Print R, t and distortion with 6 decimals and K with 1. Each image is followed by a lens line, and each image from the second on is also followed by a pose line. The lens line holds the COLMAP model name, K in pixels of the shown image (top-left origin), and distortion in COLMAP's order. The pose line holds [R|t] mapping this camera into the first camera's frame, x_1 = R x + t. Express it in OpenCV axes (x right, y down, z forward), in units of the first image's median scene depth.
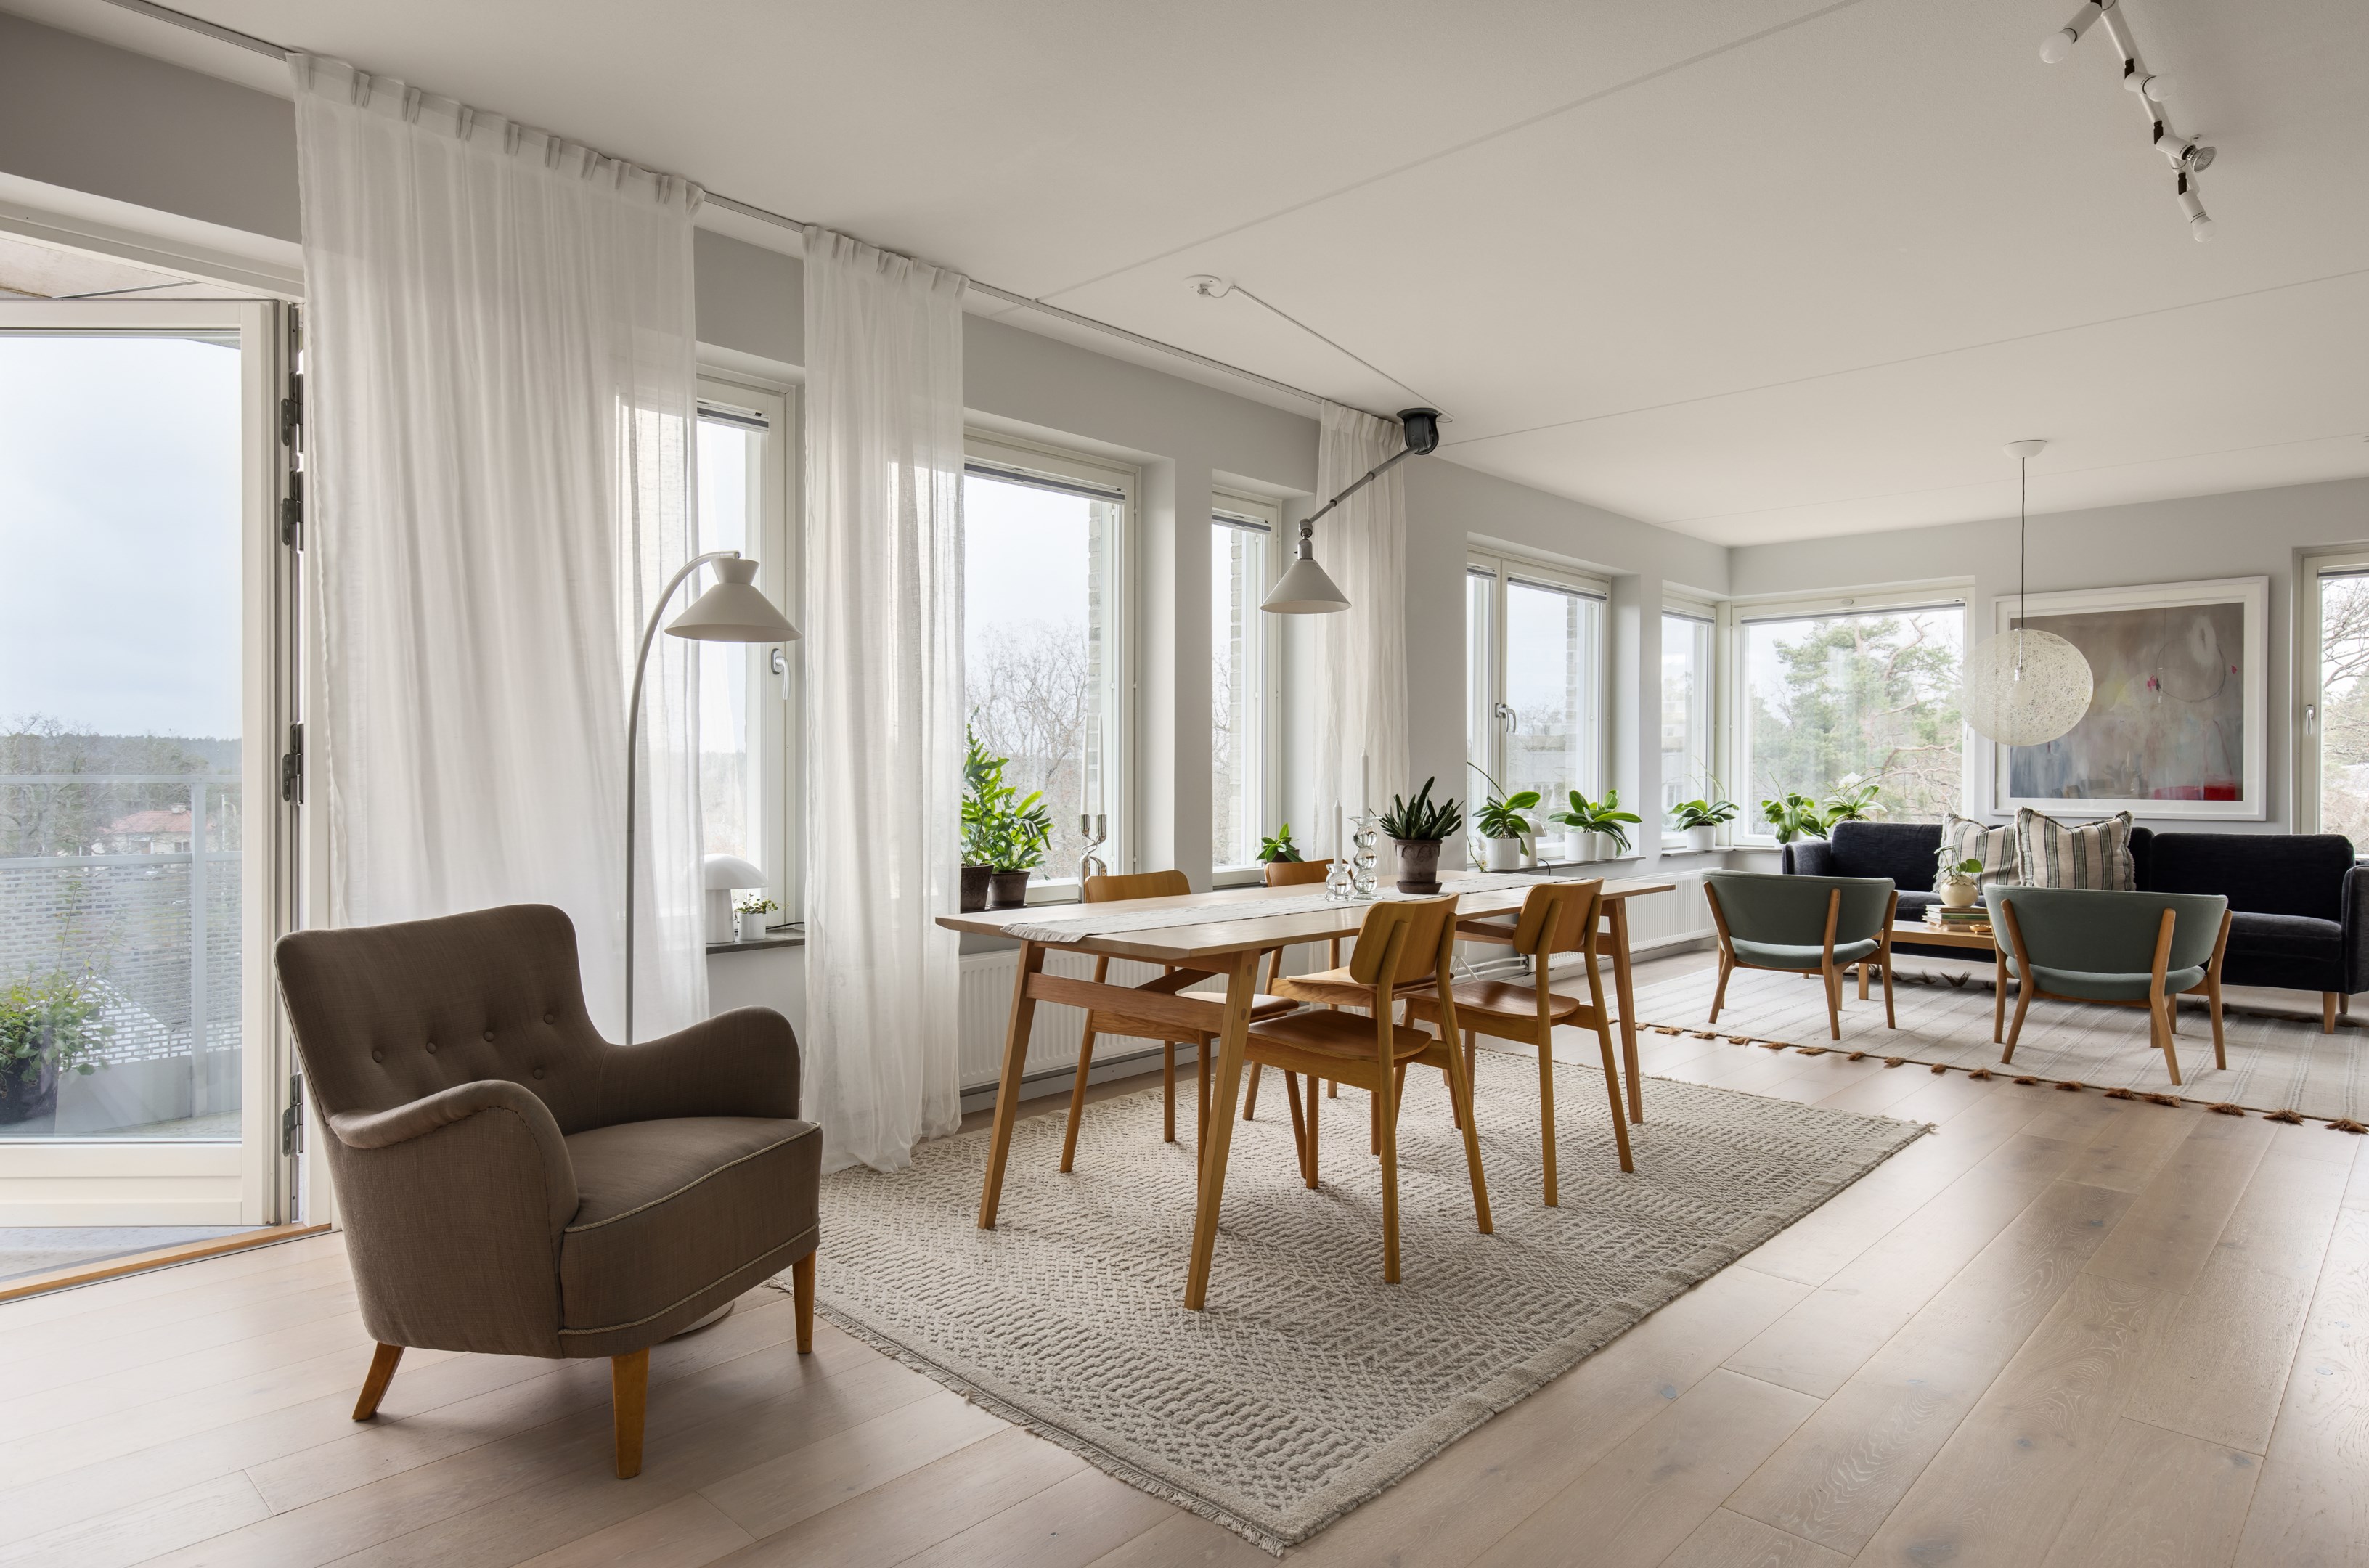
lens RADIAL K [[1348.8, 0, 1195.9], [0, 1348.8, 779.4], [0, 0, 1]] dist [0.004098, 0.001112]
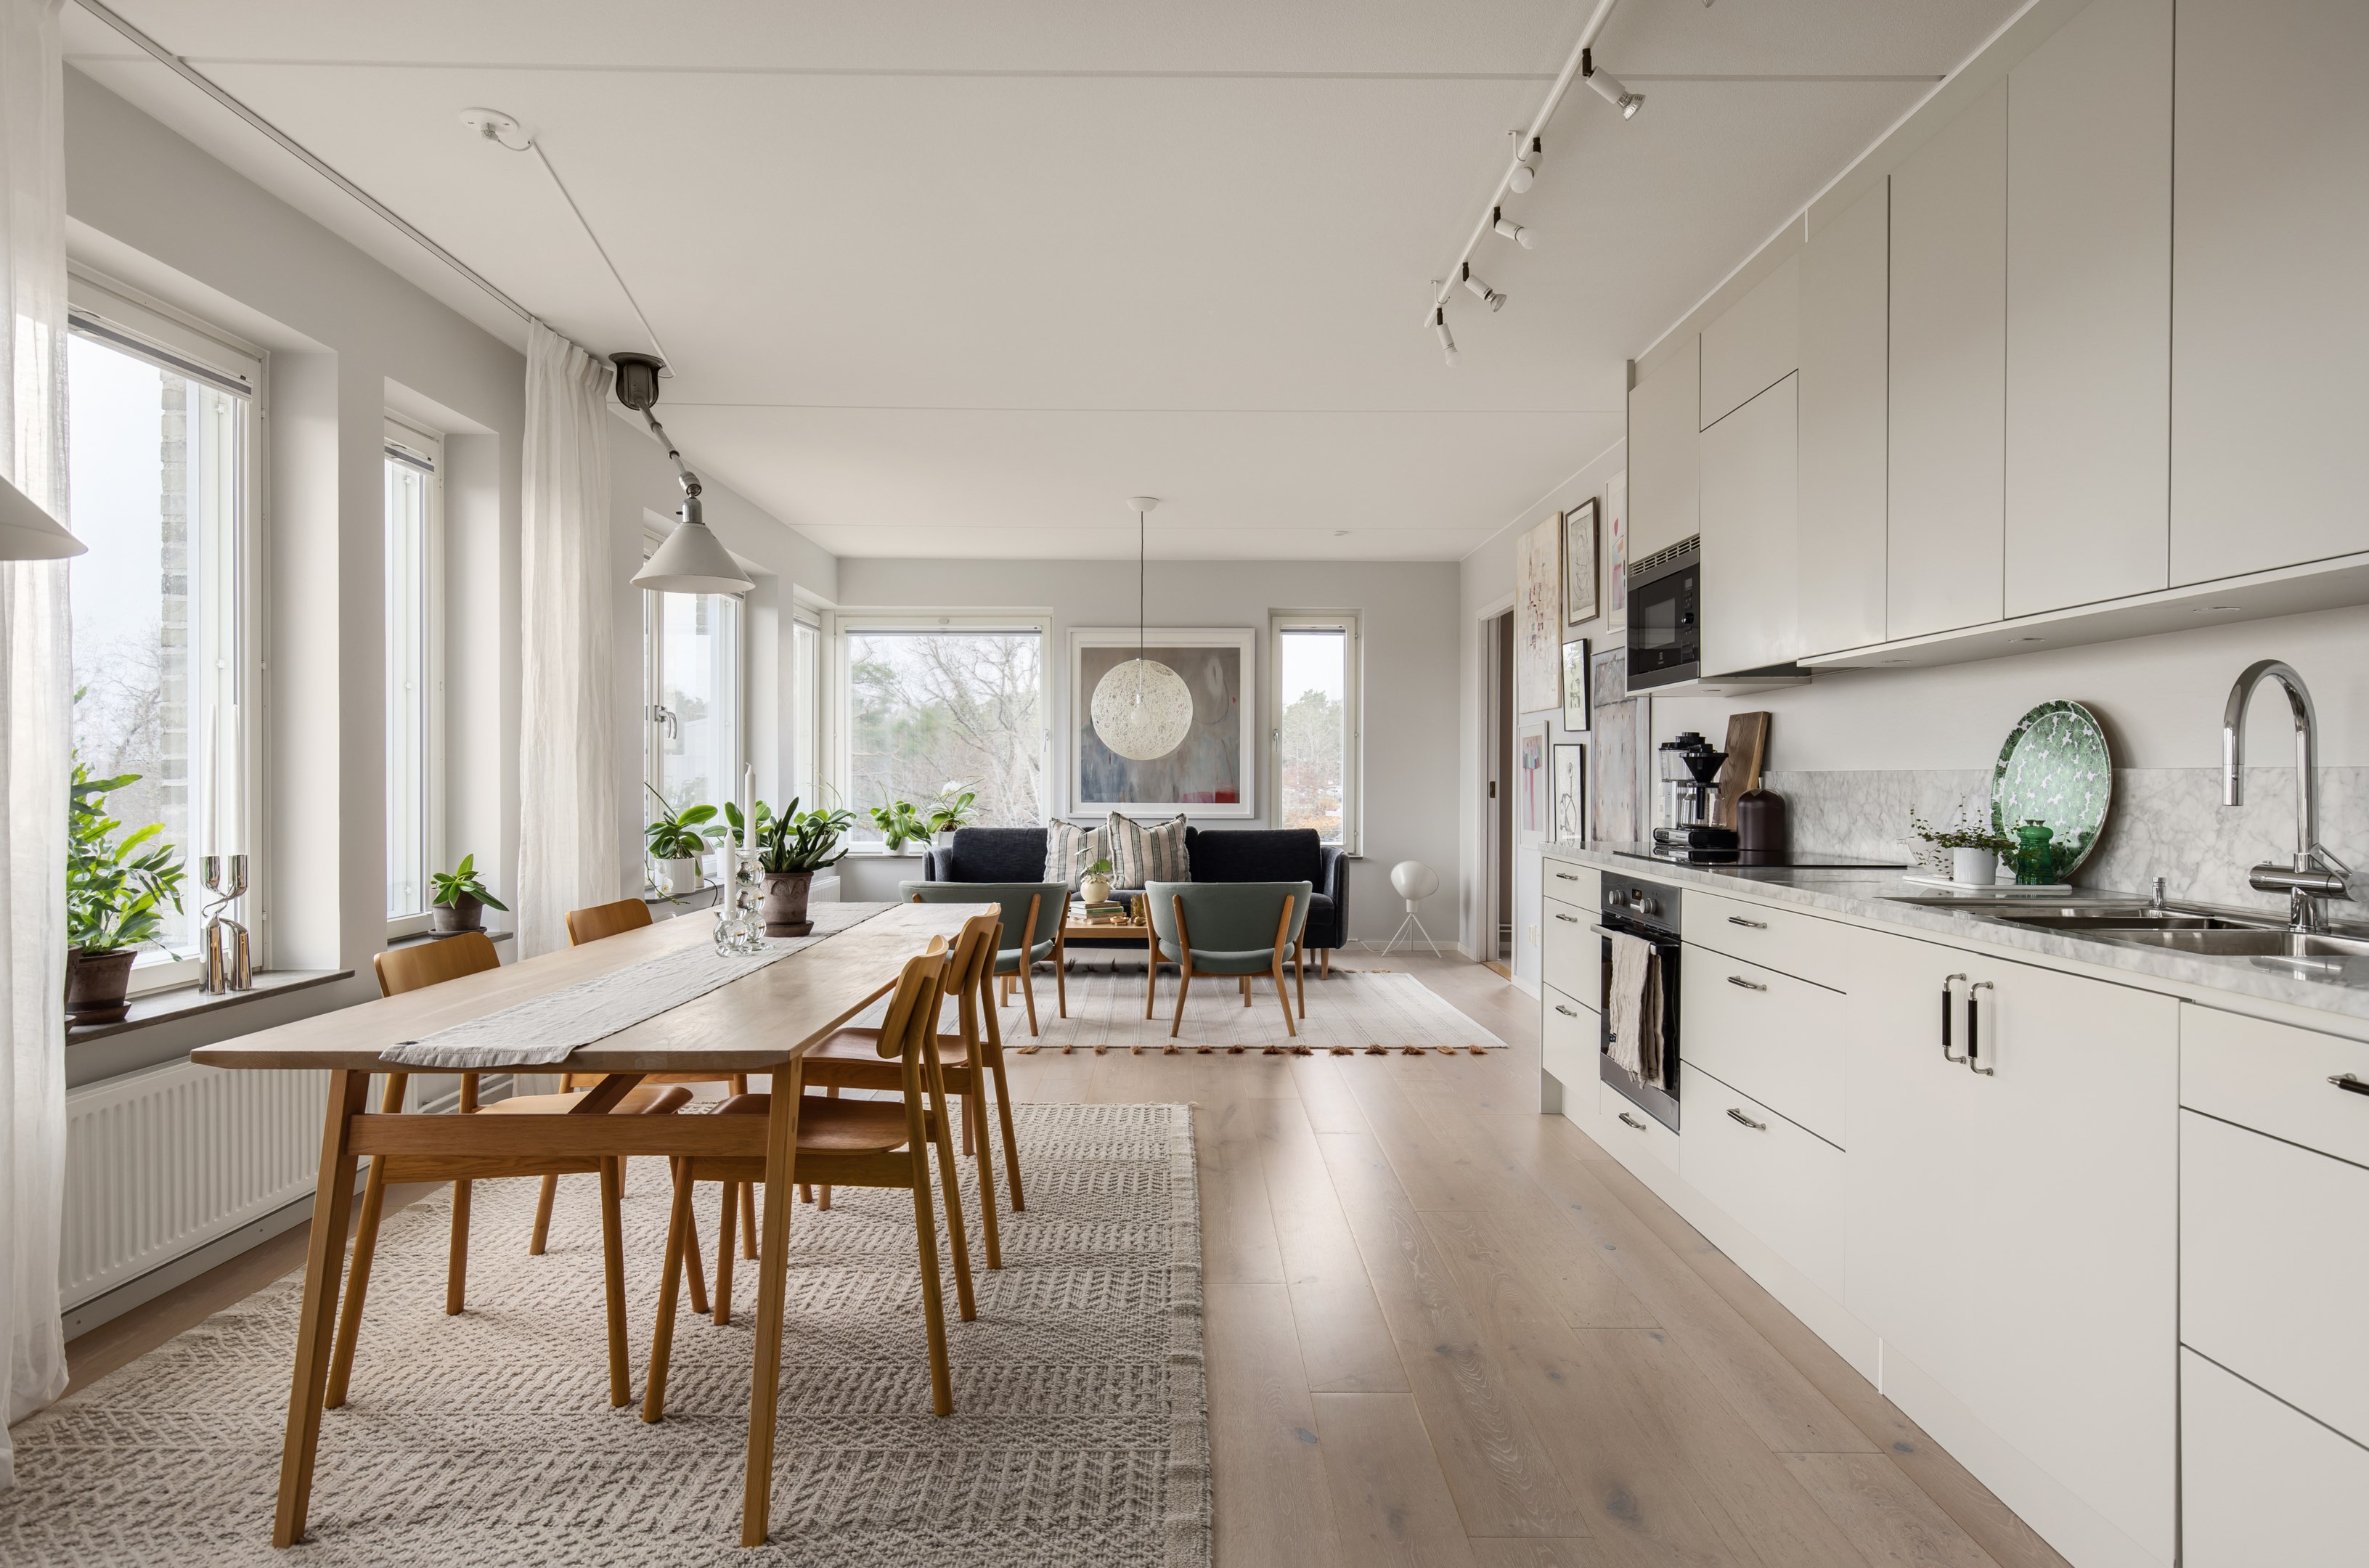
lens RADIAL K [[1330.6, 0, 1184.5], [0, 1330.6, 784.0], [0, 0, 1]] dist [0.000831, 0.000879]
pose [[0.716456, -0.004746, 0.697617, -0.172937], [0.002305, 0.999988, 0.004435, -0.009885], [-0.697629, -0.001570, 0.716458, 0.168699]]
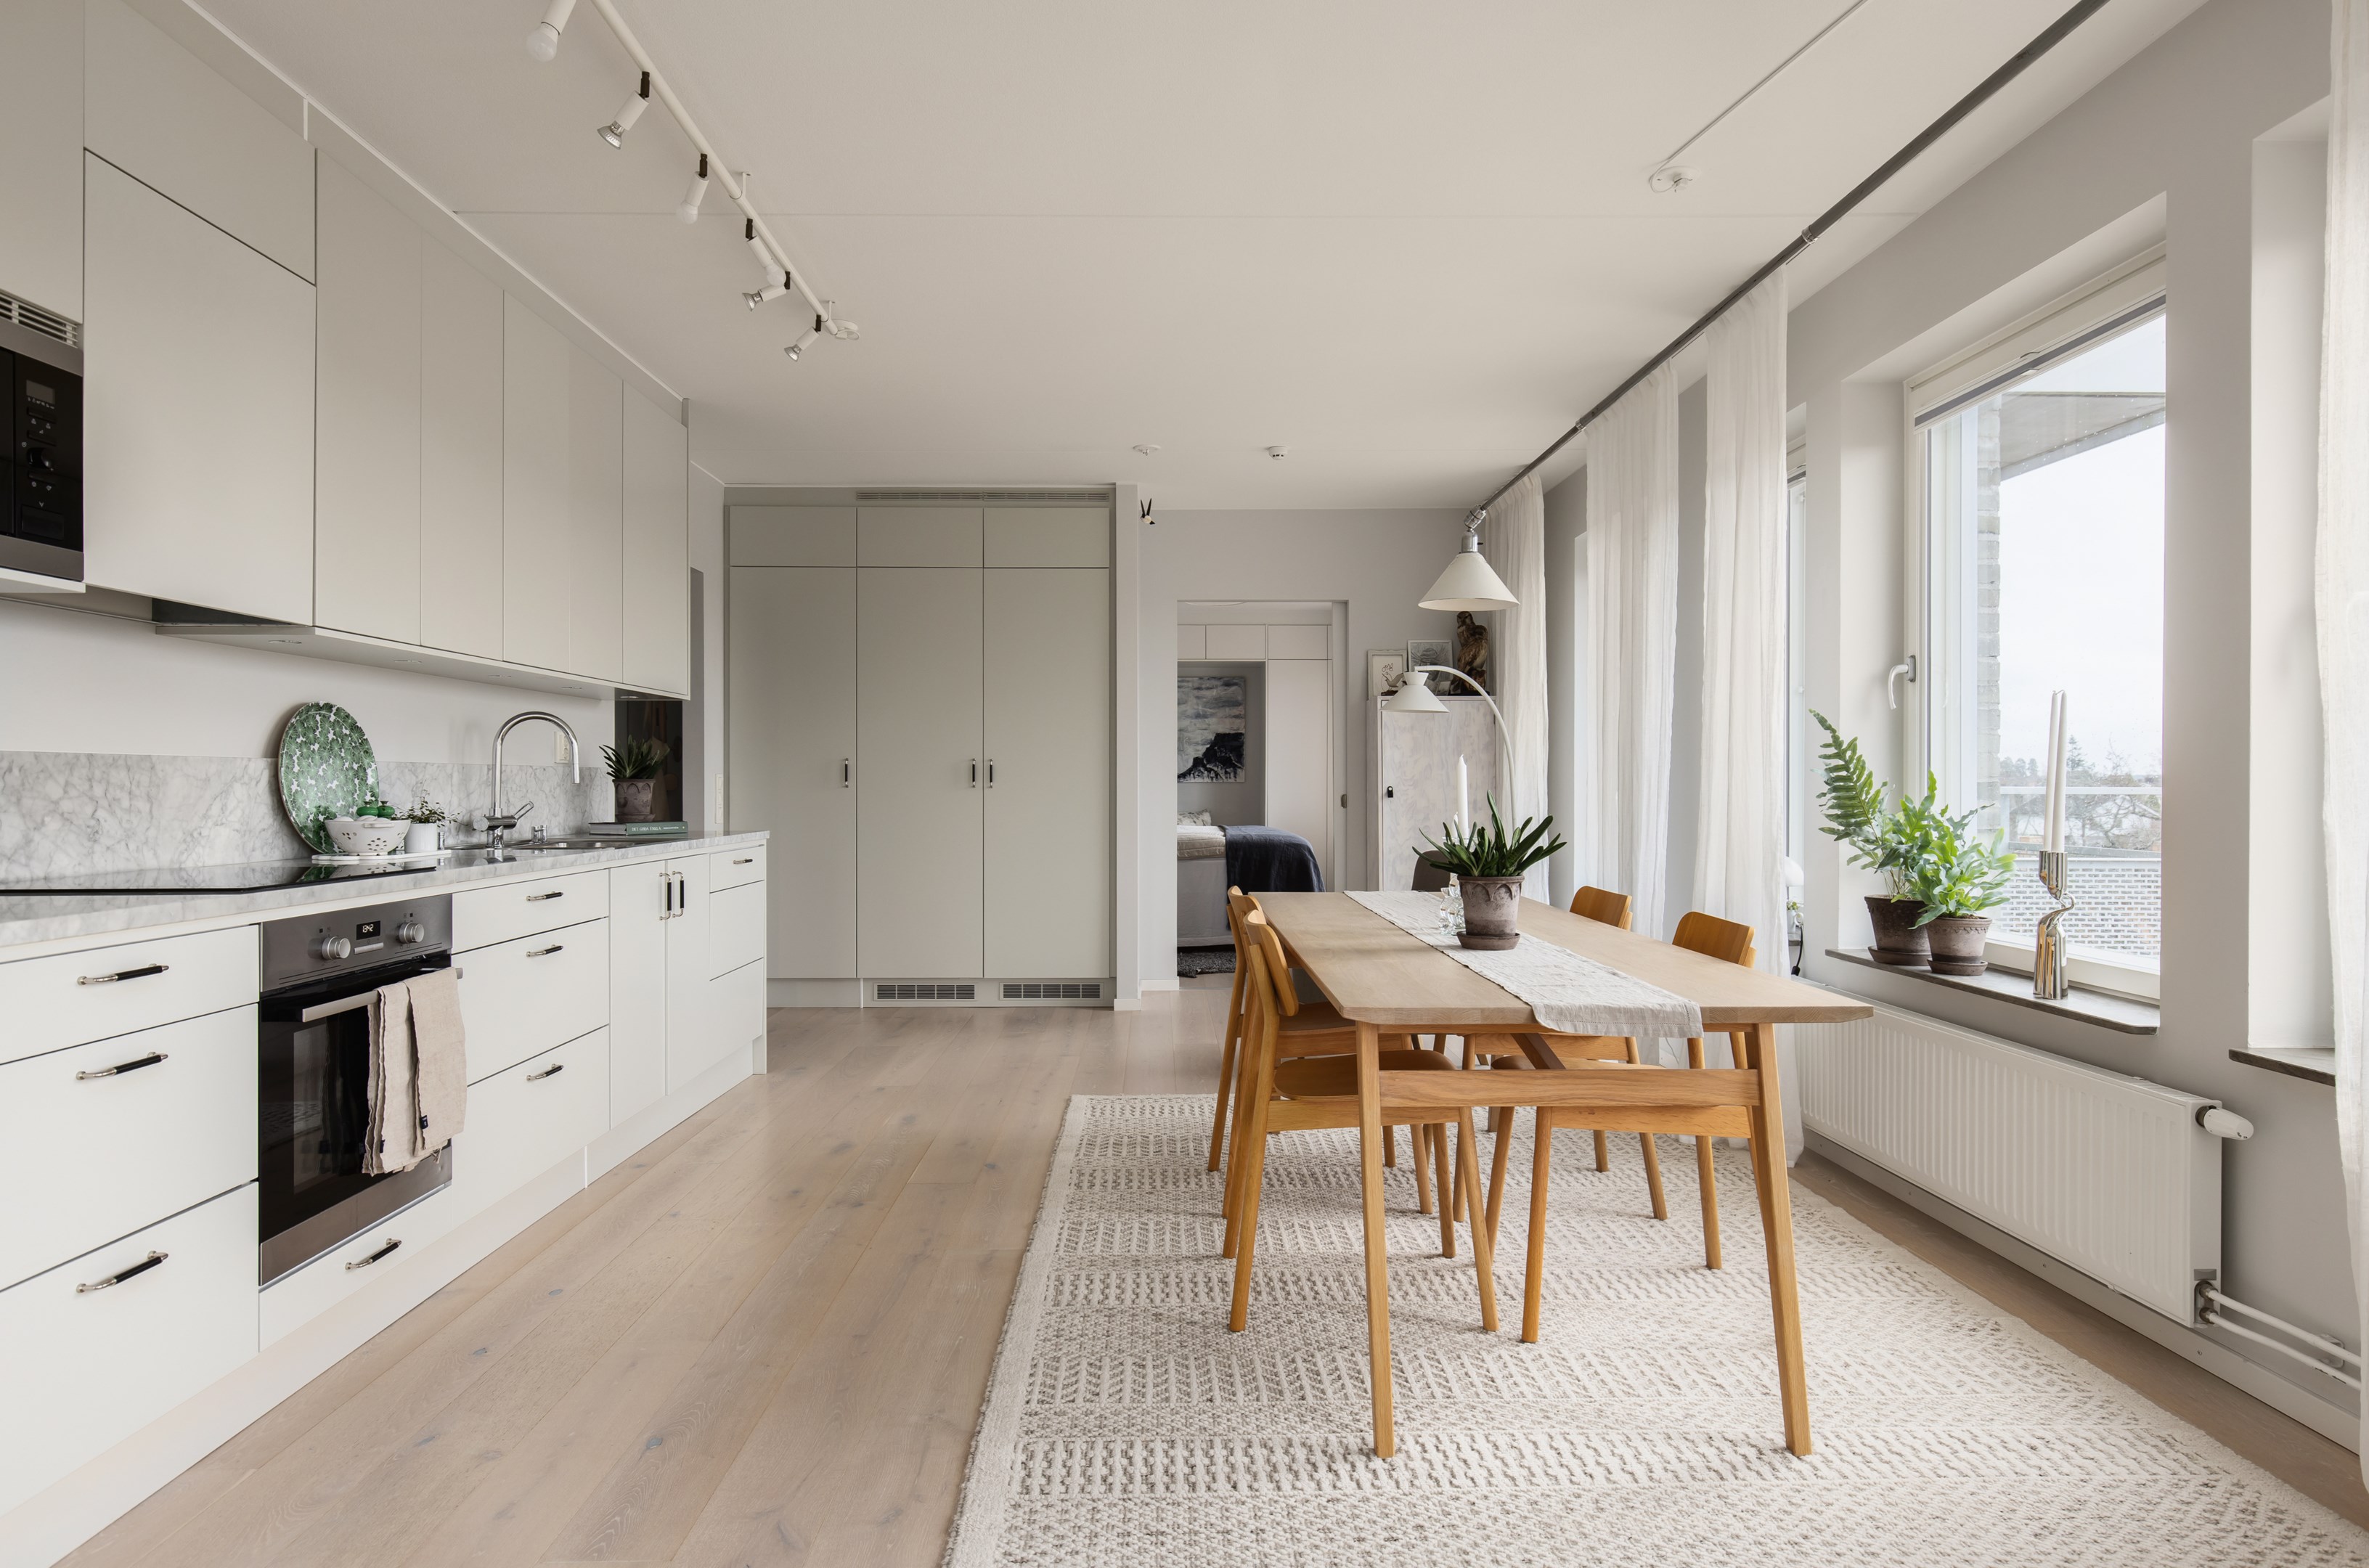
lens RADIAL K [[1330.6, 0, 1184.5], [0, 1330.6, 784.0], [0, 0, 1]] dist [0.000831, 0.000879]
pose [[-0.703377, -0.004463, -0.710803, 0.578237], [-0.008401, 0.999963, 0.002035, -0.006021], [0.710767, 0.007402, -0.703389, 1.011277]]
